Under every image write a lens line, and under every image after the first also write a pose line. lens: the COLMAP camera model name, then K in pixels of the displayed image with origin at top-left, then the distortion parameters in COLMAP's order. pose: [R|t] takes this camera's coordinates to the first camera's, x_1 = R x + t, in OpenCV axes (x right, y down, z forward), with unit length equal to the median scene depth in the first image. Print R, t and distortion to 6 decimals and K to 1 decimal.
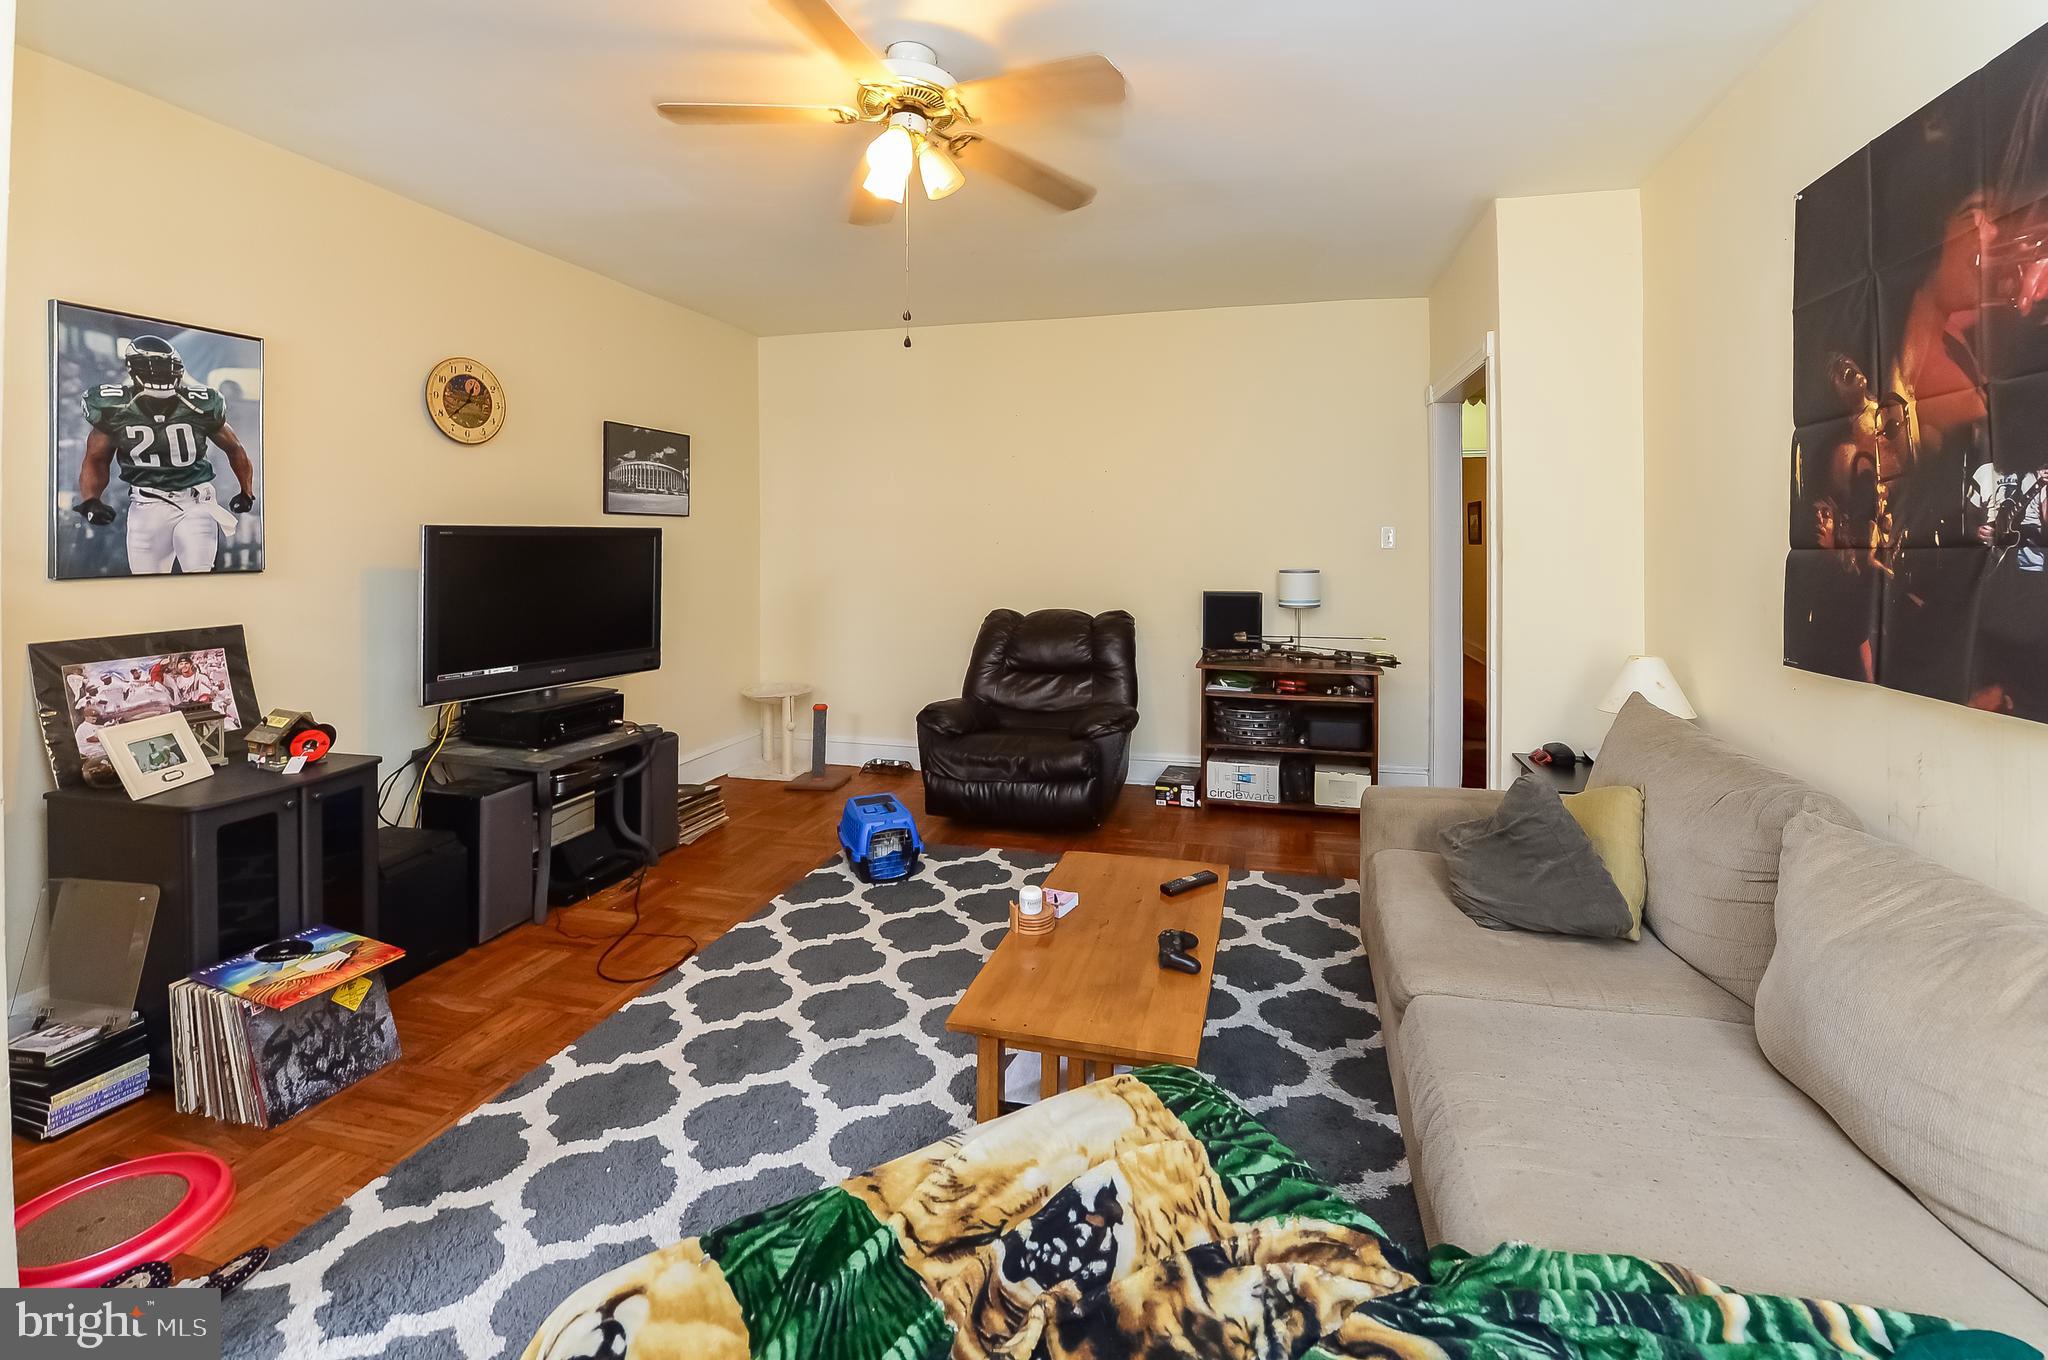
lens RADIAL K [[869.2, 0, 1028.2], [0, 869.2, 529.8], [0, 0, 1]] dist [-0.015447, -0.000503]
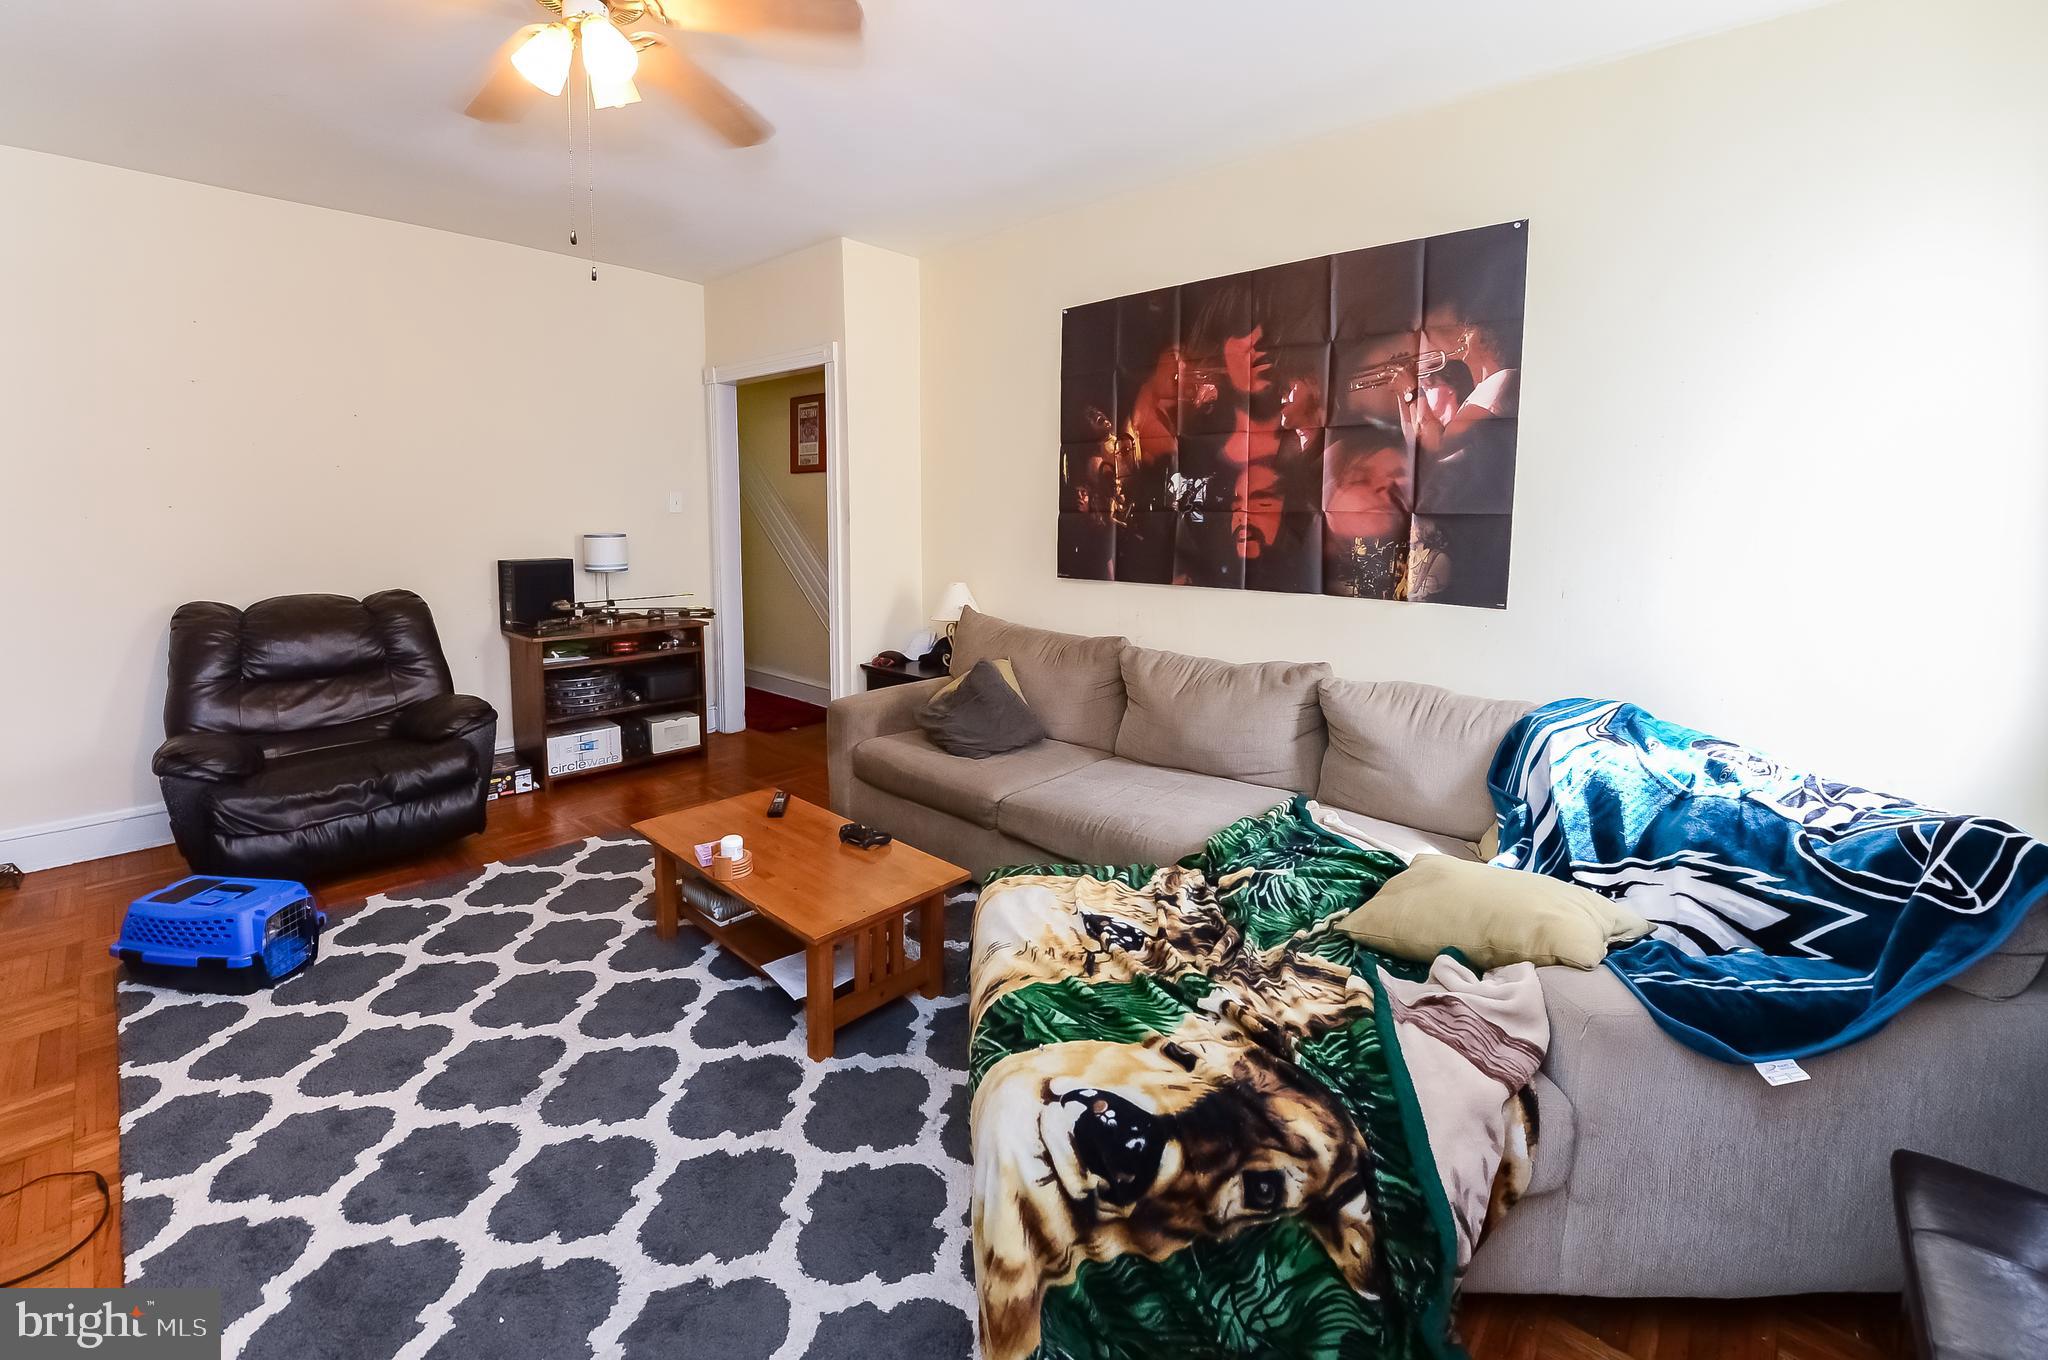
lens RADIAL K [[845.2, 0, 1066.1], [0, 845.2, 575.2], [0, 0, 1]] dist [-0.014640, -0.000298]
pose [[0.450576, -0.064460, 0.890408, -0.645545], [-0.019986, 0.996412, 0.082247, 0.007049], [-0.892514, -0.054855, 0.447671, 0.186656]]
